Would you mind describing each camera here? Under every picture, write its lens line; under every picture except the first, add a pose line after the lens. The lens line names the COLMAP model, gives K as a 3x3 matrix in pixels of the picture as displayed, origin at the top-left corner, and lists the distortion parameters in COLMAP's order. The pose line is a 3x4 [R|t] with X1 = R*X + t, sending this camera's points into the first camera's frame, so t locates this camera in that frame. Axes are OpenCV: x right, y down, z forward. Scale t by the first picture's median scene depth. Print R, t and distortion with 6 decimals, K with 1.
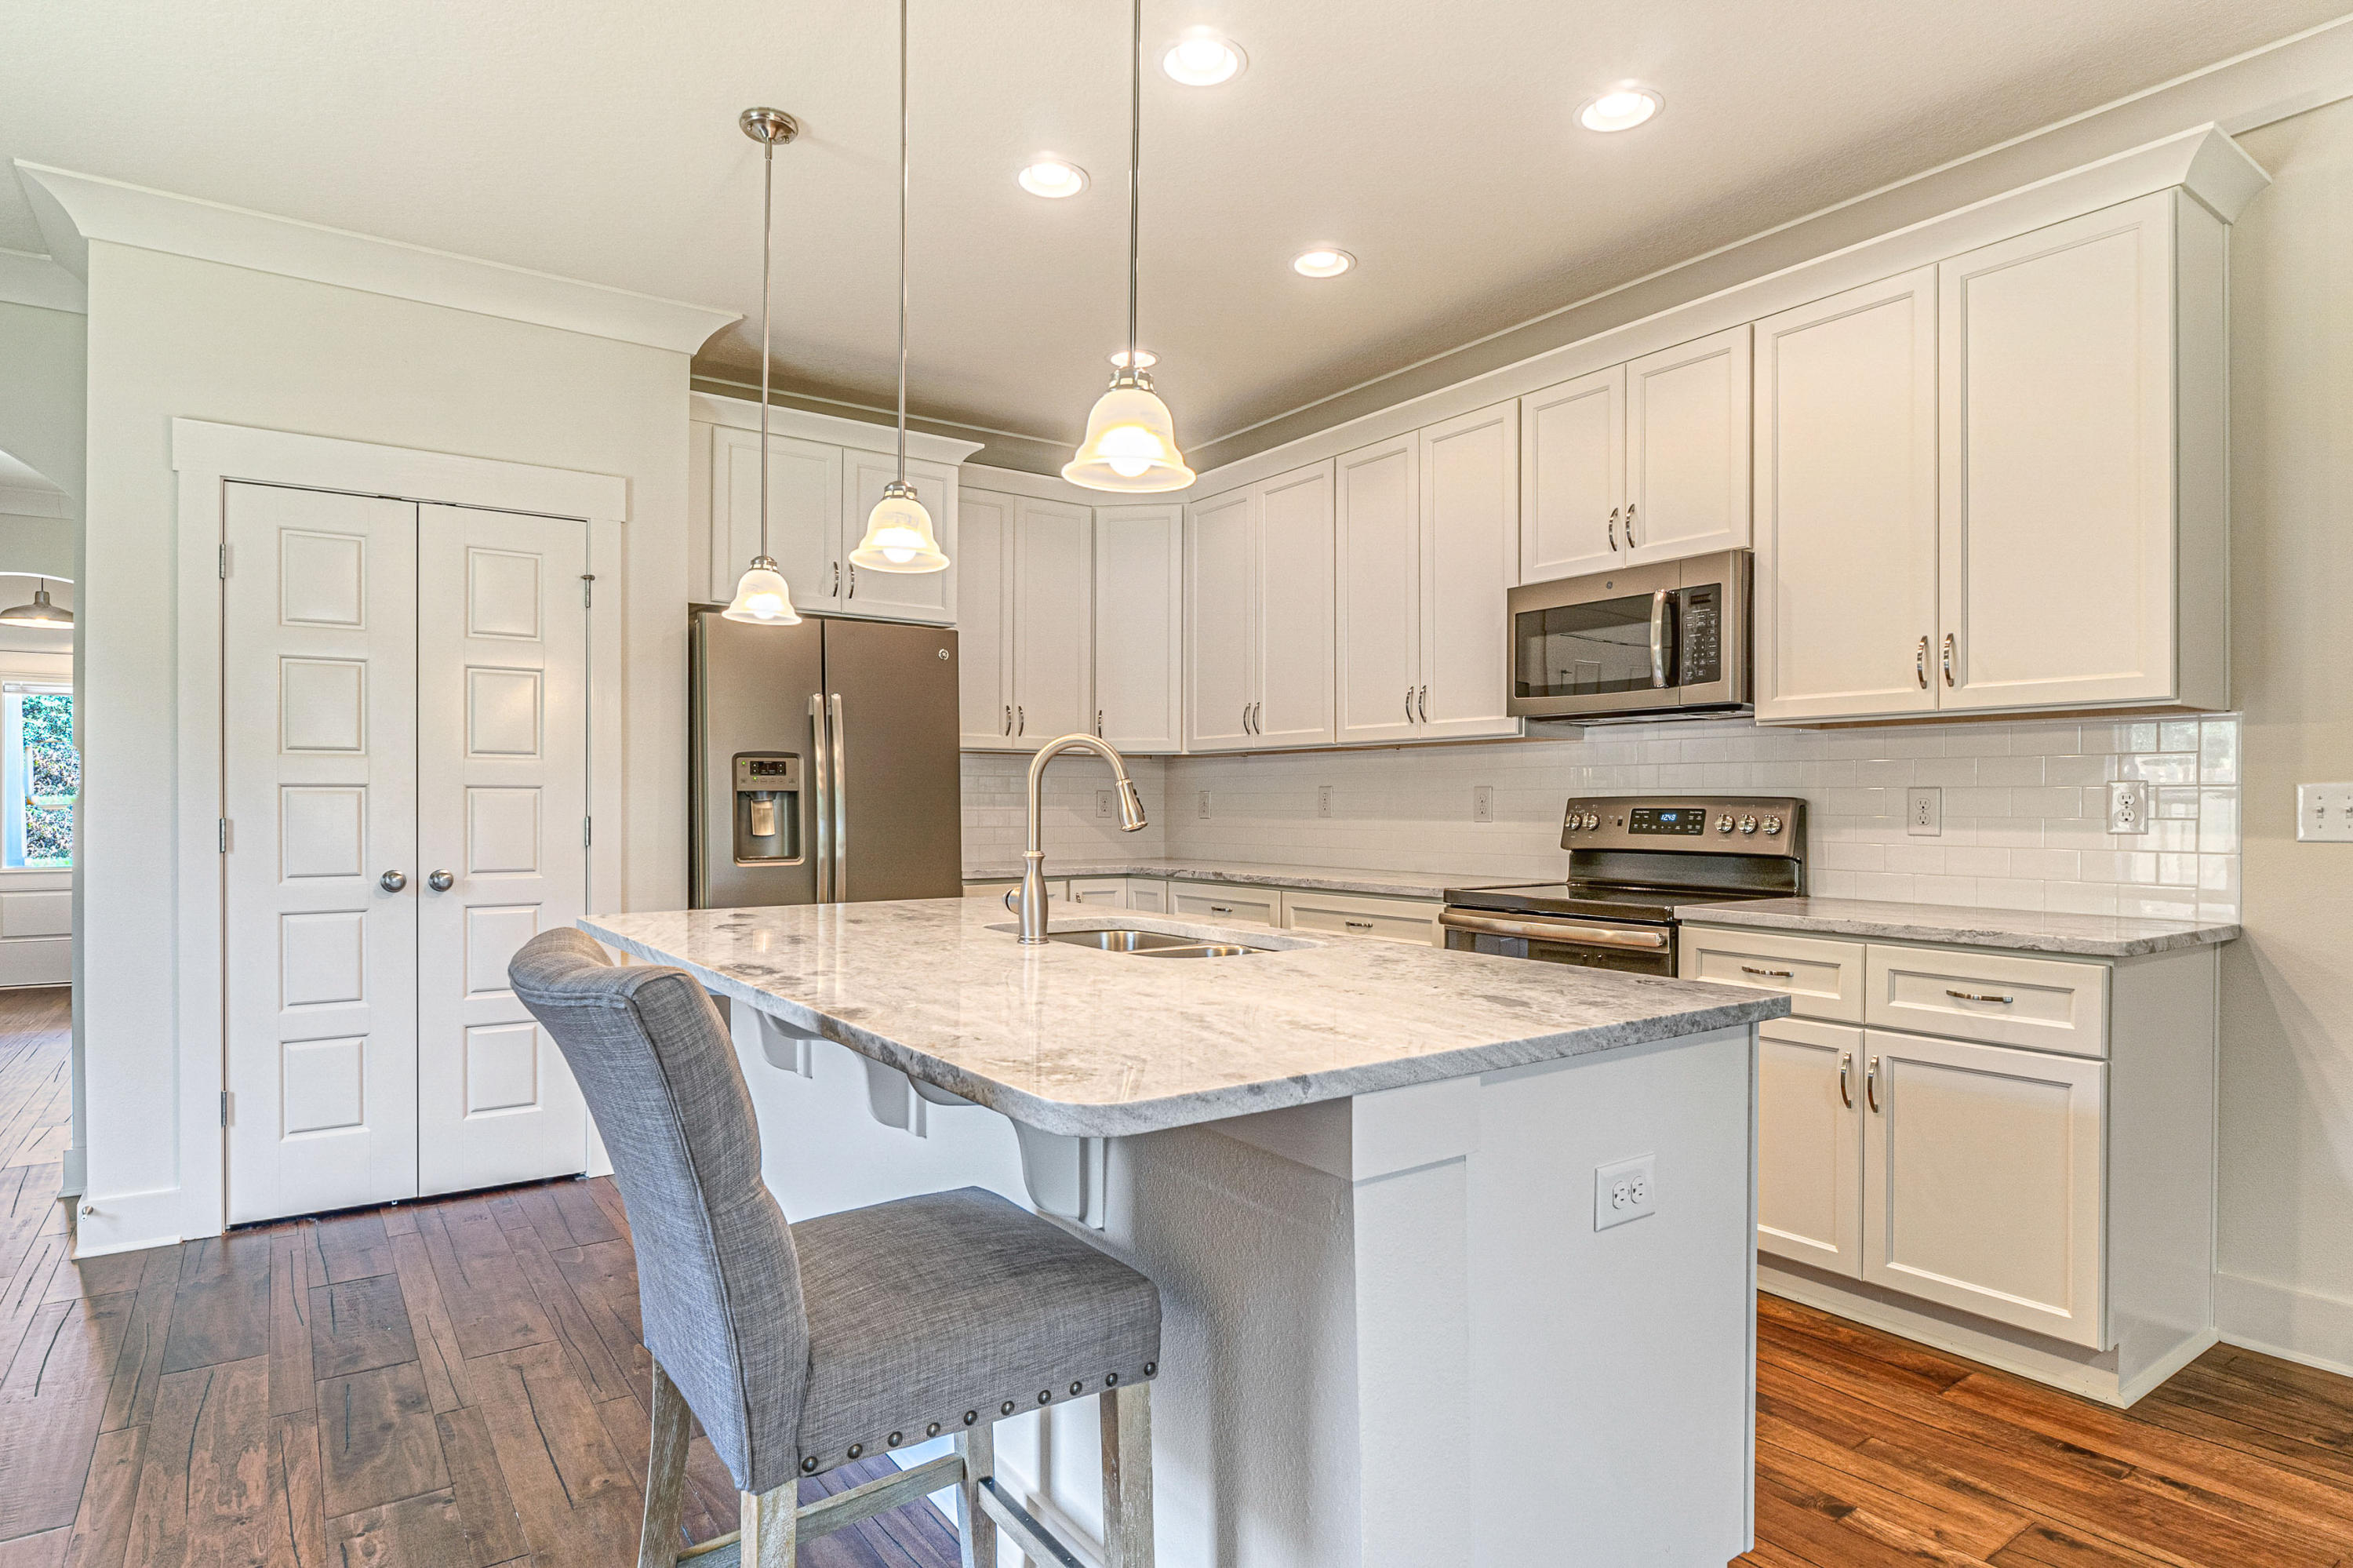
lens RADIAL K [[1296.2, 0, 1191.4], [0, 1296.2, 798.2], [0, 0, 1]] dist [-0.013023, 0.001457]
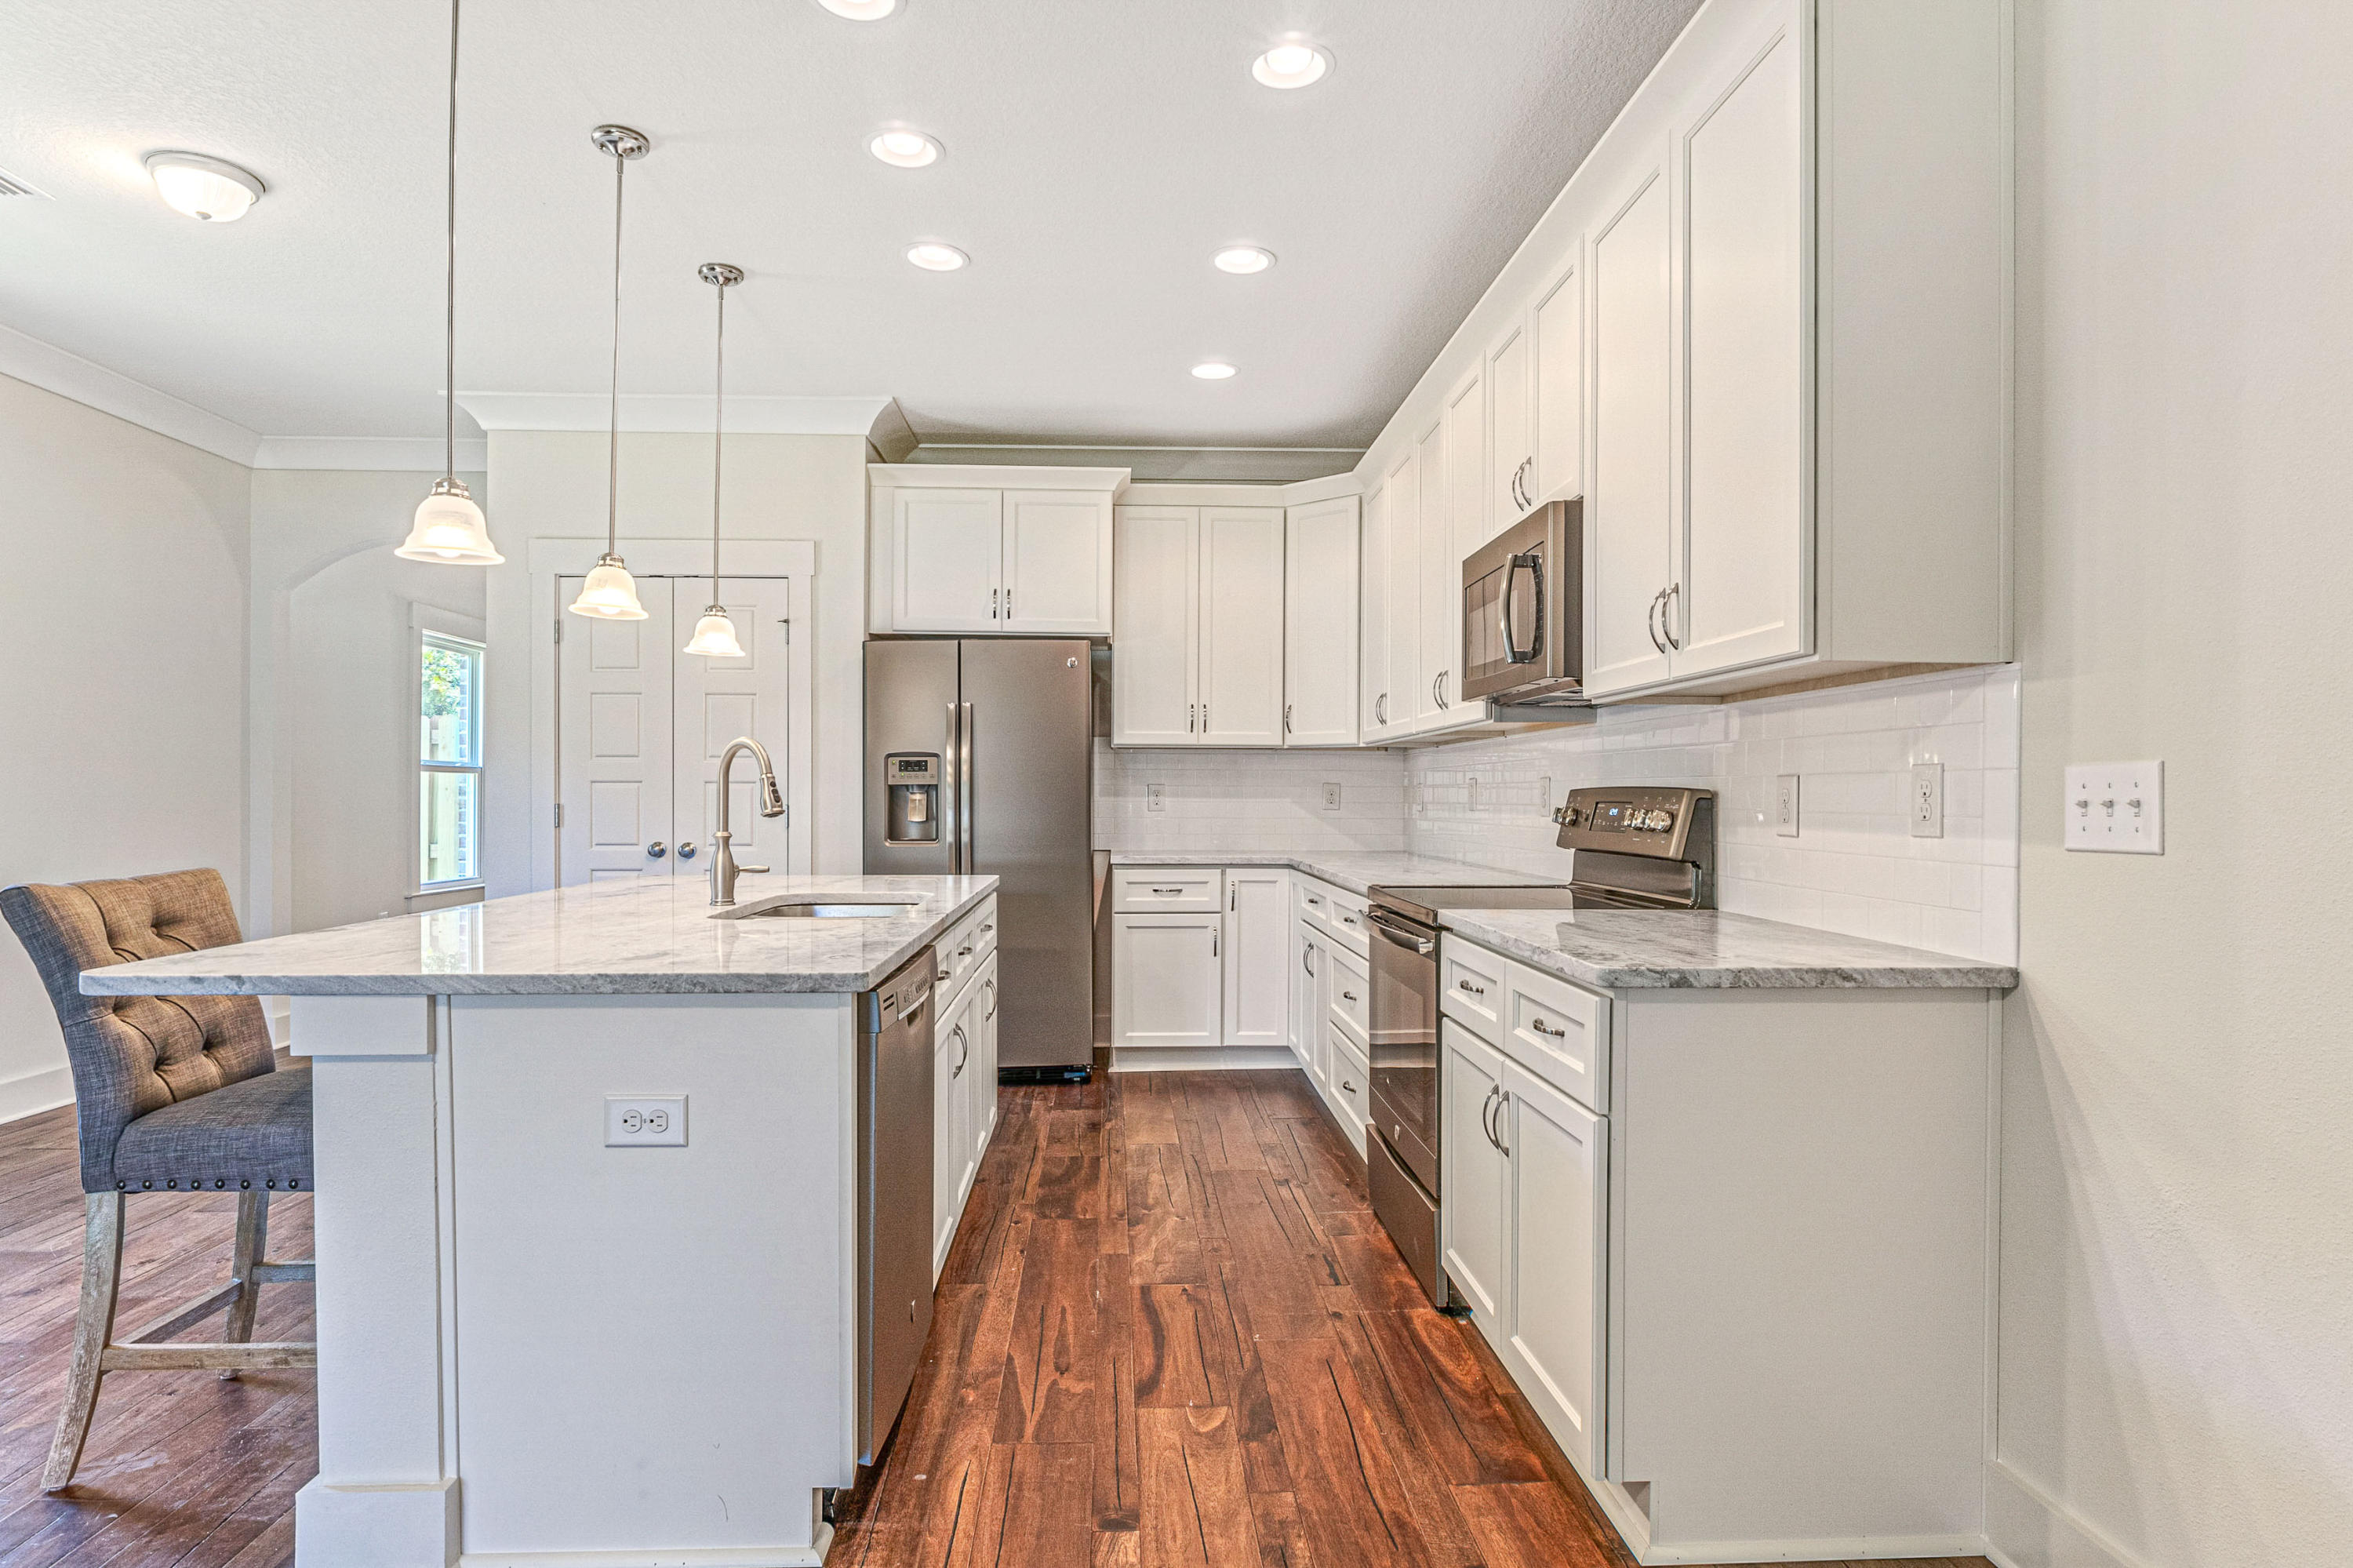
lens RADIAL K [[1296.2, 0, 1179.2], [0, 1296.2, 792.1], [0, 0, 1]] dist [-0.013023, 0.001457]
pose [[0.843305, 0.000123, -0.537435, 0.611339], [-0.000917, 0.999999, -0.001211, 0.002907], [0.537434, 0.001514, 0.843304, 0.121496]]
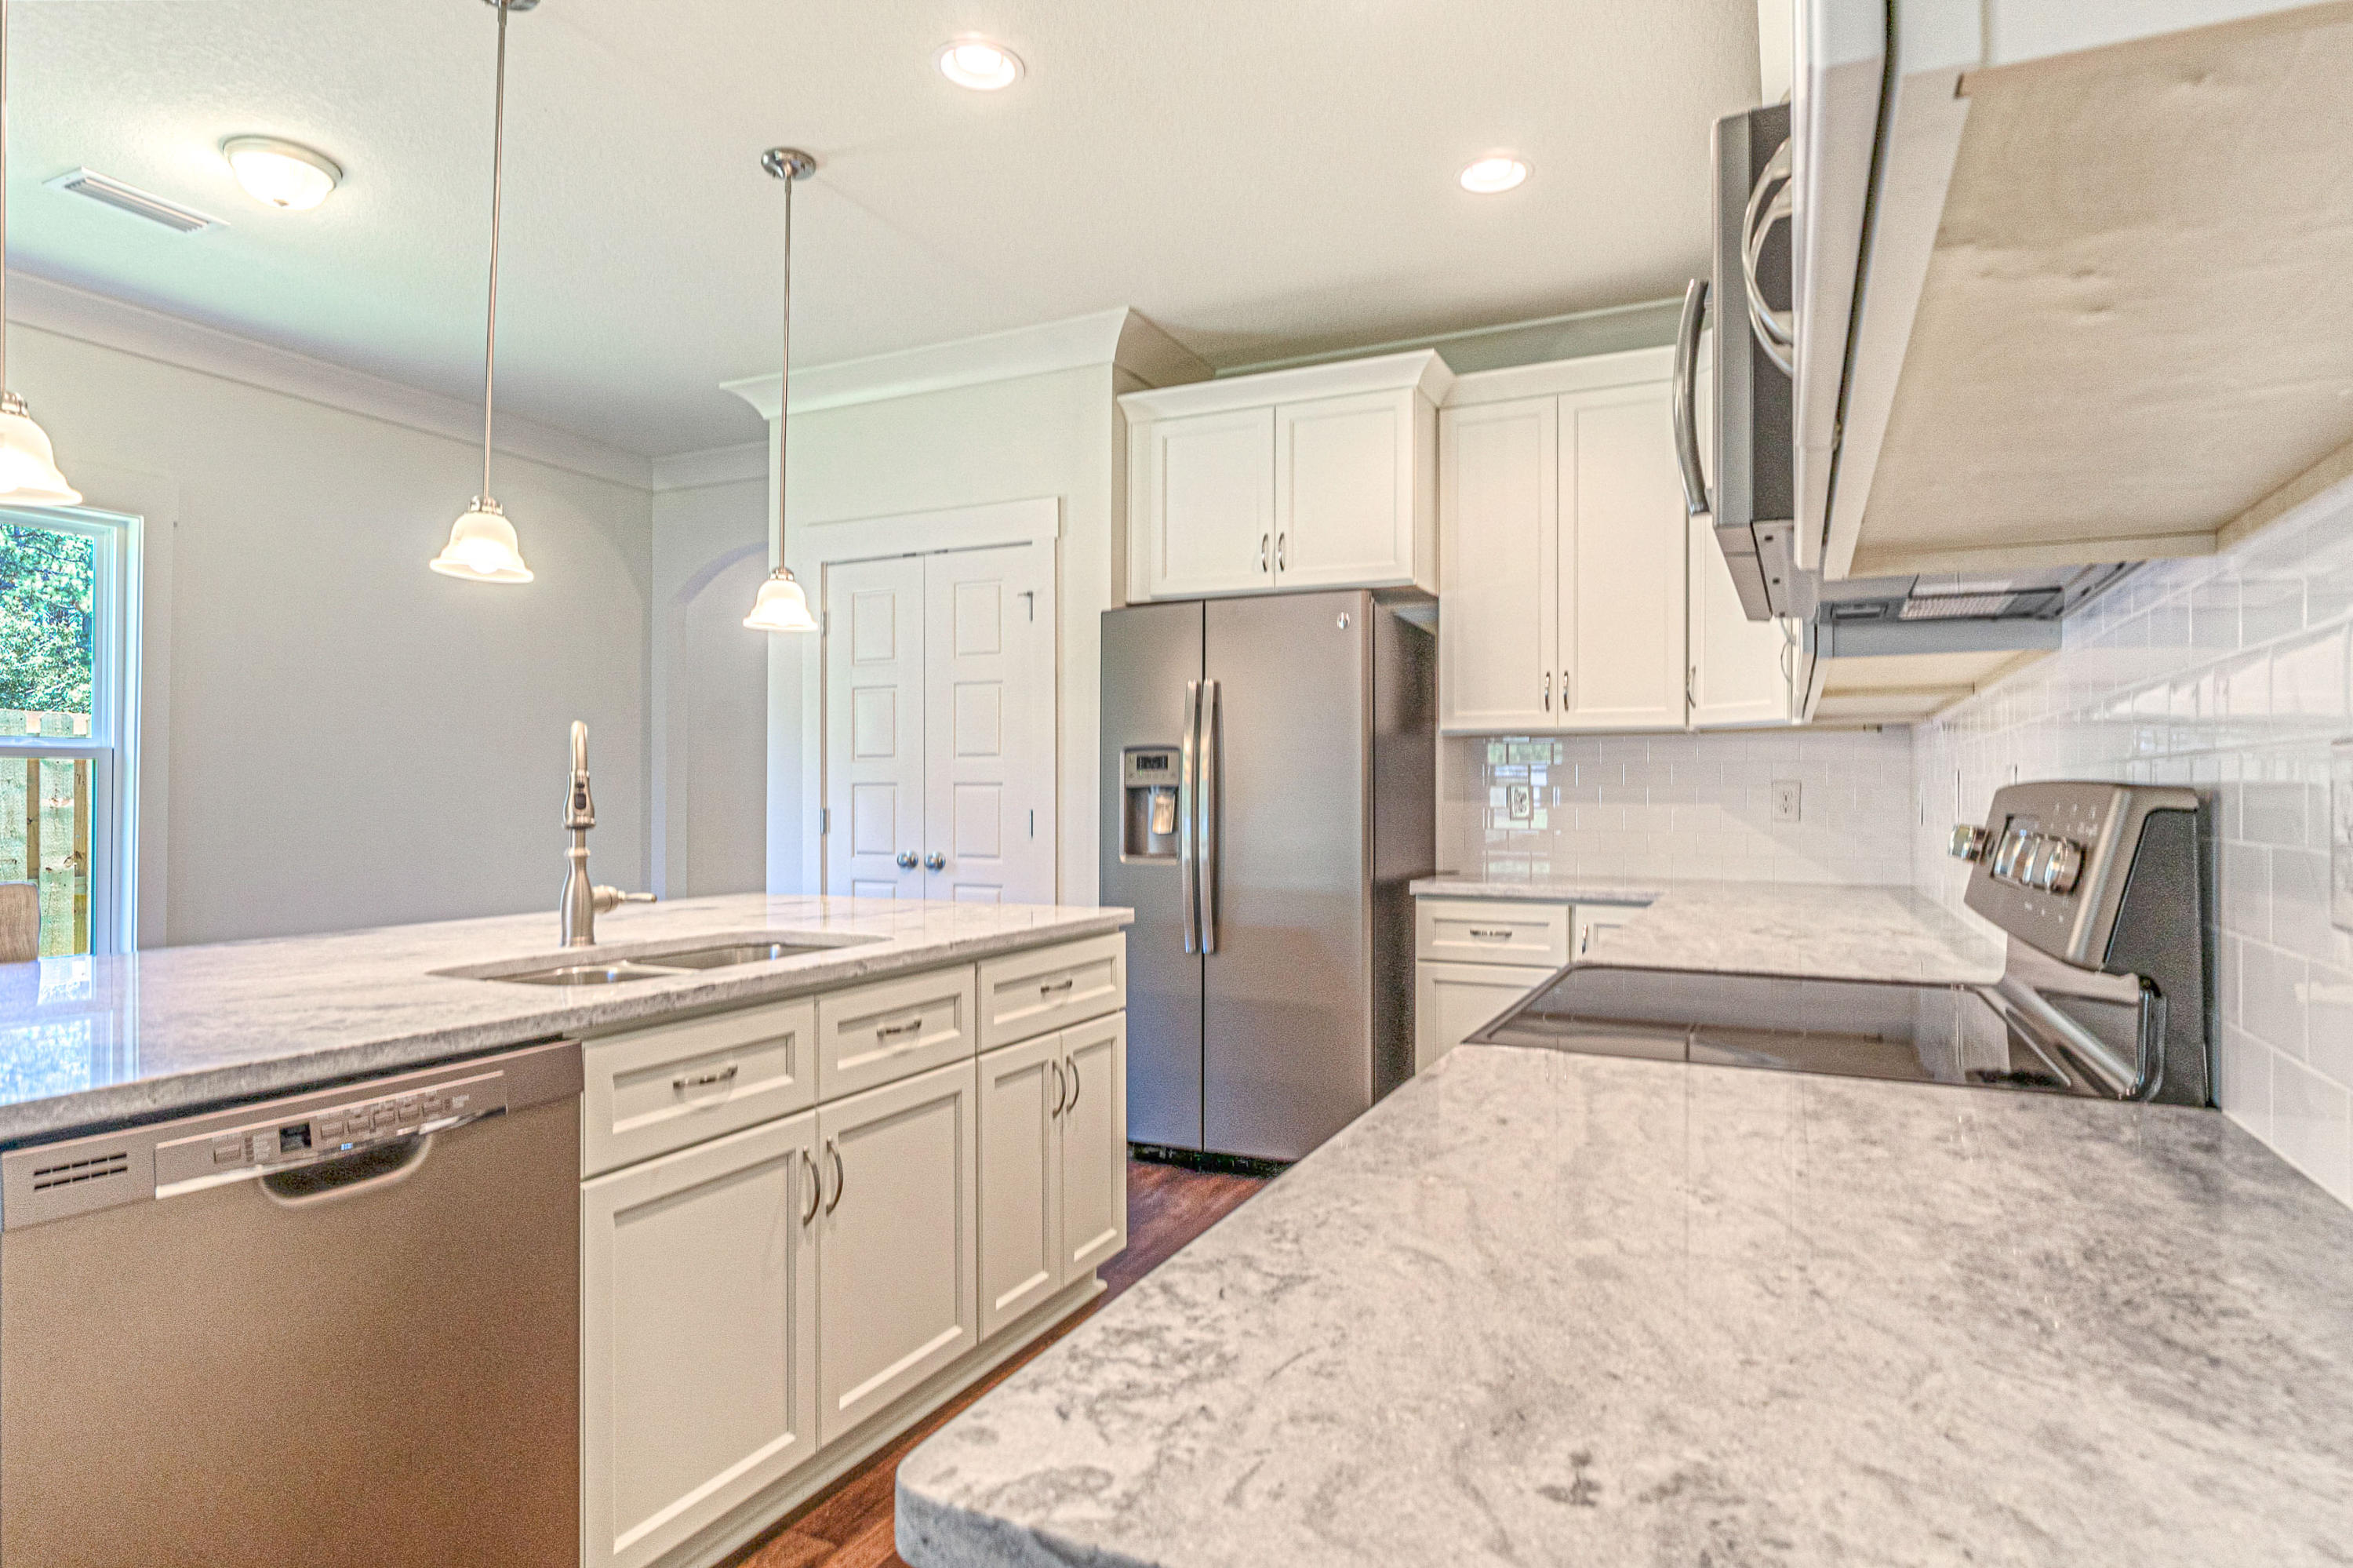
lens RADIAL K [[1296.2, 0, 1164.3], [0, 1296.2, 792.2], [0, 0, 1]] dist [-0.013023, 0.001457]
pose [[0.476273, -0.003185, -0.879292, 0.607834], [-0.000548, 0.999992, -0.003919, 0.003115], [0.879297, 0.002349, 0.476268, 0.616759]]
